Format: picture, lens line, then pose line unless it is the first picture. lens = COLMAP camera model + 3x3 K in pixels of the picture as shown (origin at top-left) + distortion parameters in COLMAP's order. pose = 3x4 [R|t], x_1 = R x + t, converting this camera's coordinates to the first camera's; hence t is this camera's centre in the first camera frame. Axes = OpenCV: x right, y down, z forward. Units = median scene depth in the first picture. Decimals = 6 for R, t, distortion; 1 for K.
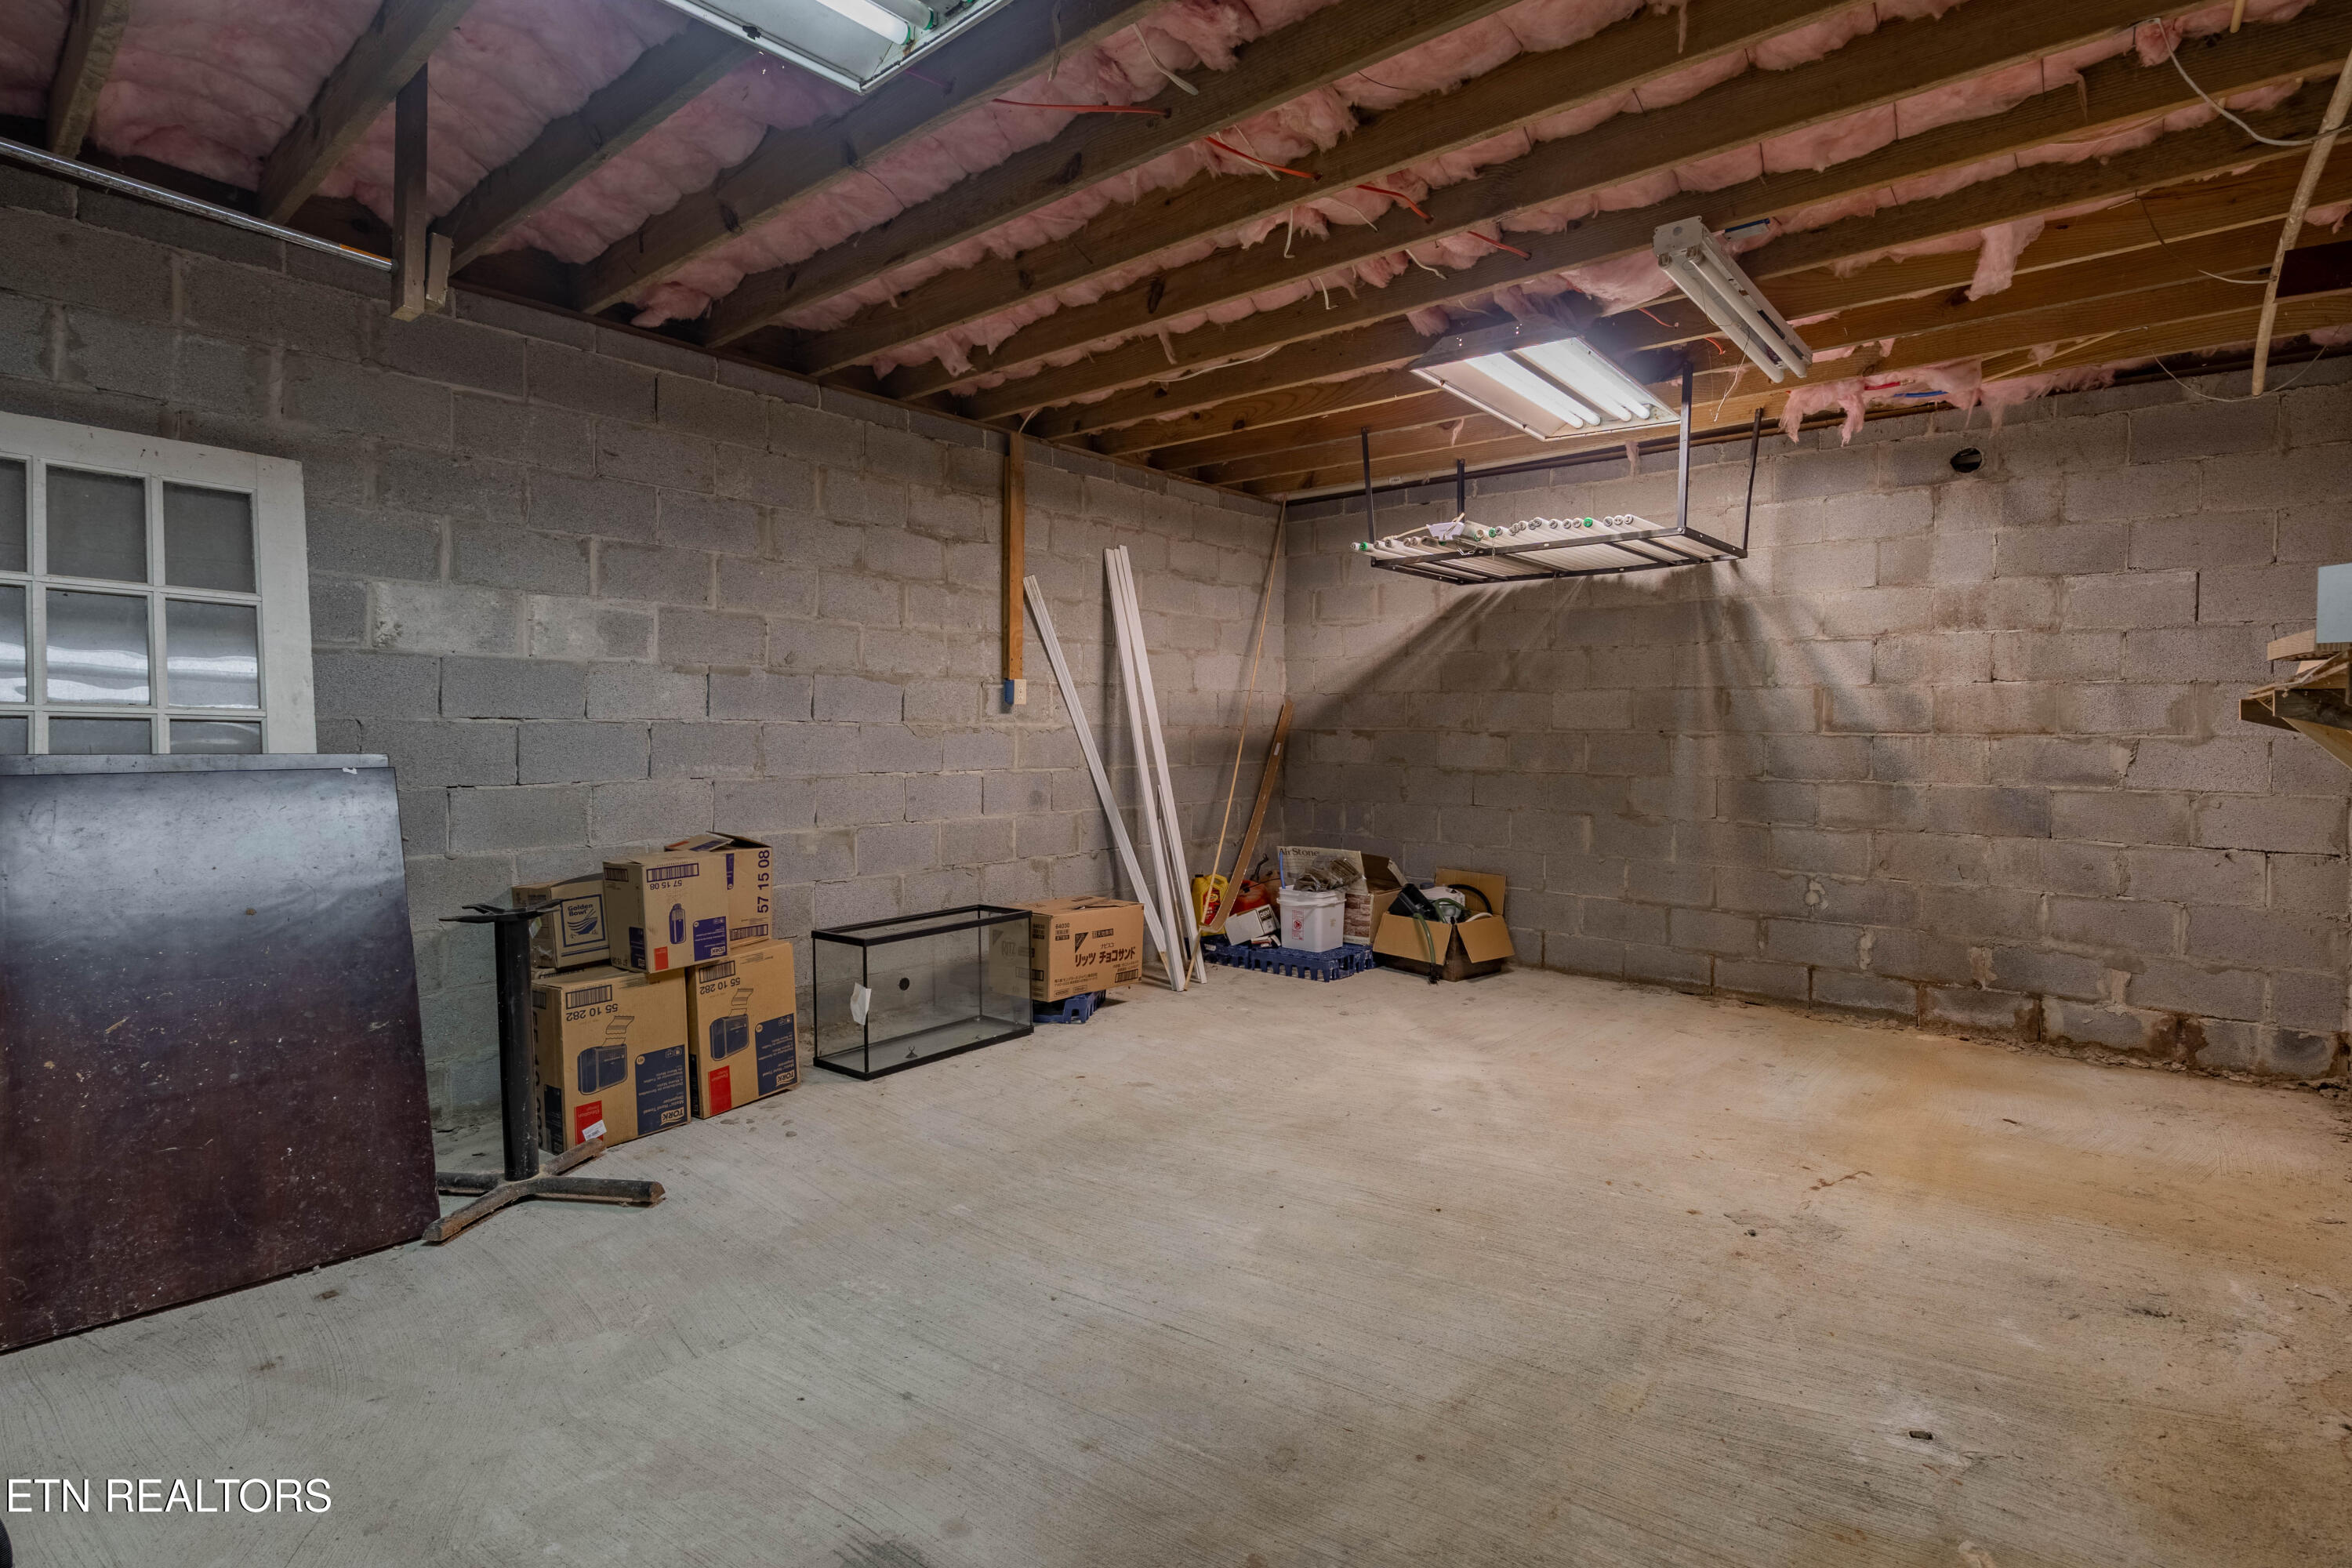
lens RADIAL K [[1101.1, 0, 1223.2], [0, 1101.1, 738.2], [0, 0, 1]] dist [-0.004979, 0.001848]
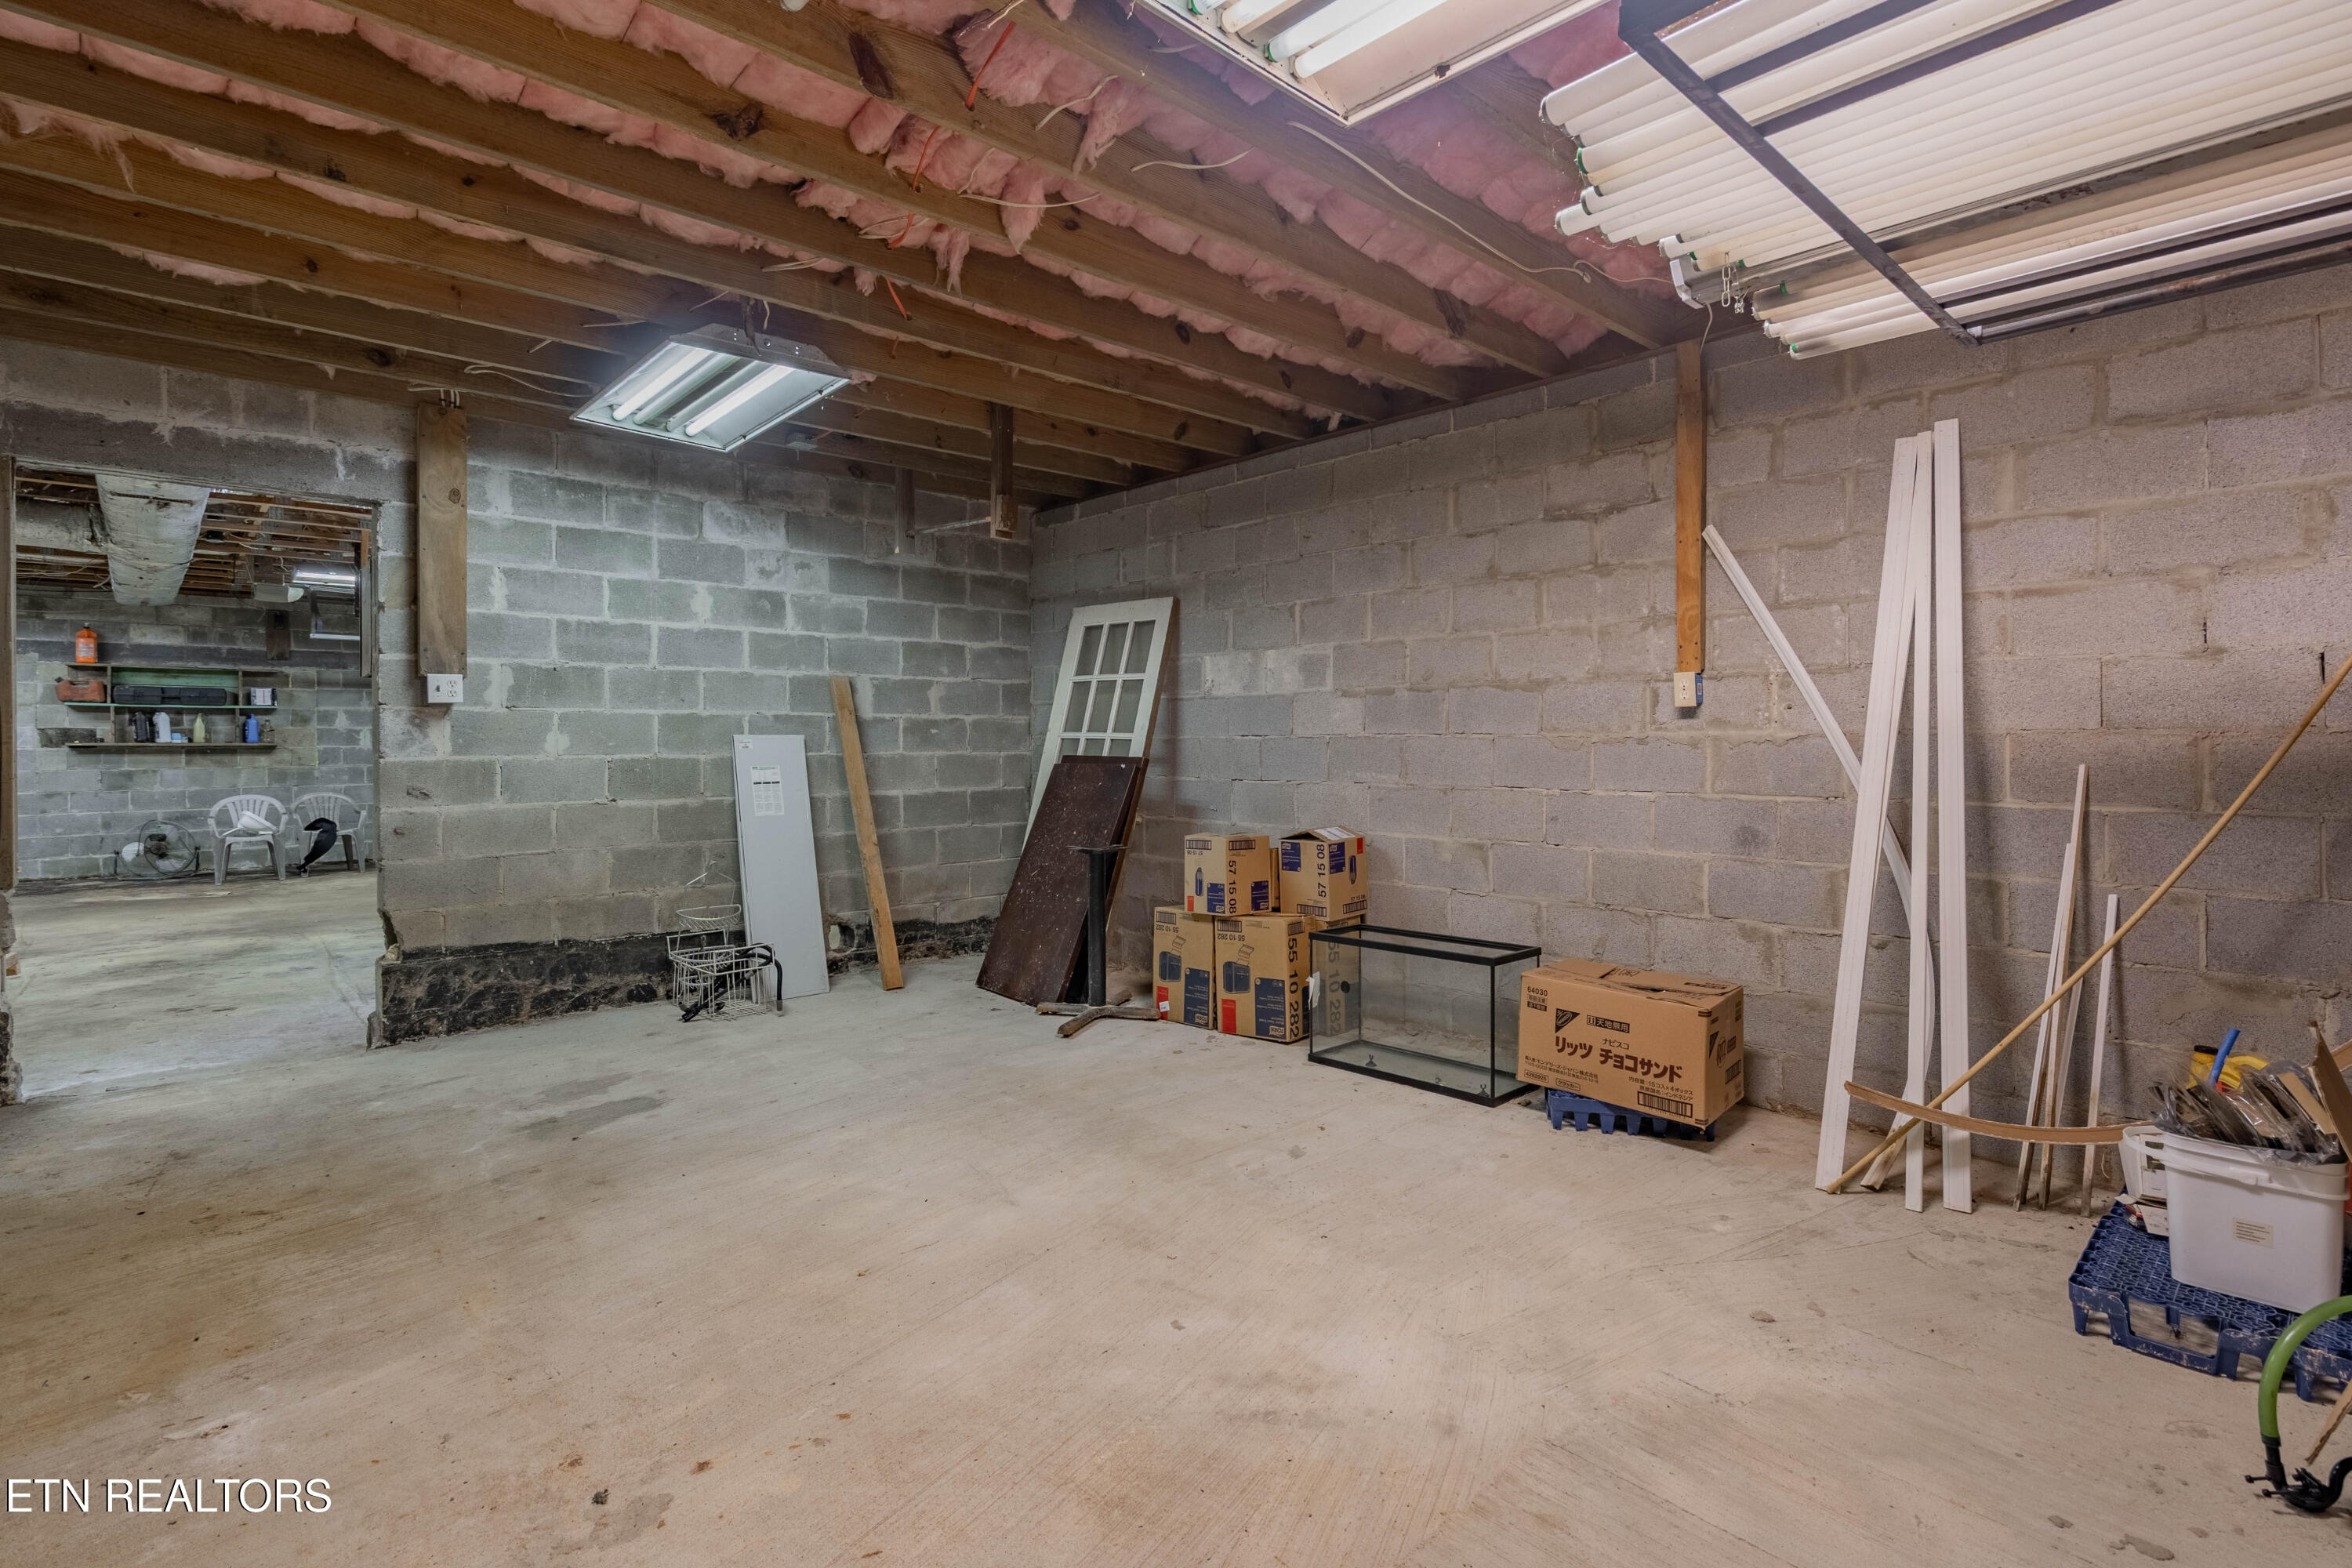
lens RADIAL K [[1101.1, 0, 1213.5], [0, 1101.1, 743.8], [0, 0, 1]] dist [-0.004979, 0.001848]
pose [[-0.103585, -0.003363, -0.994615, 0.720503], [-0.004265, 0.999987, -0.002937, -0.002085], [0.994611, 0.003938, -0.103598, 0.936352]]
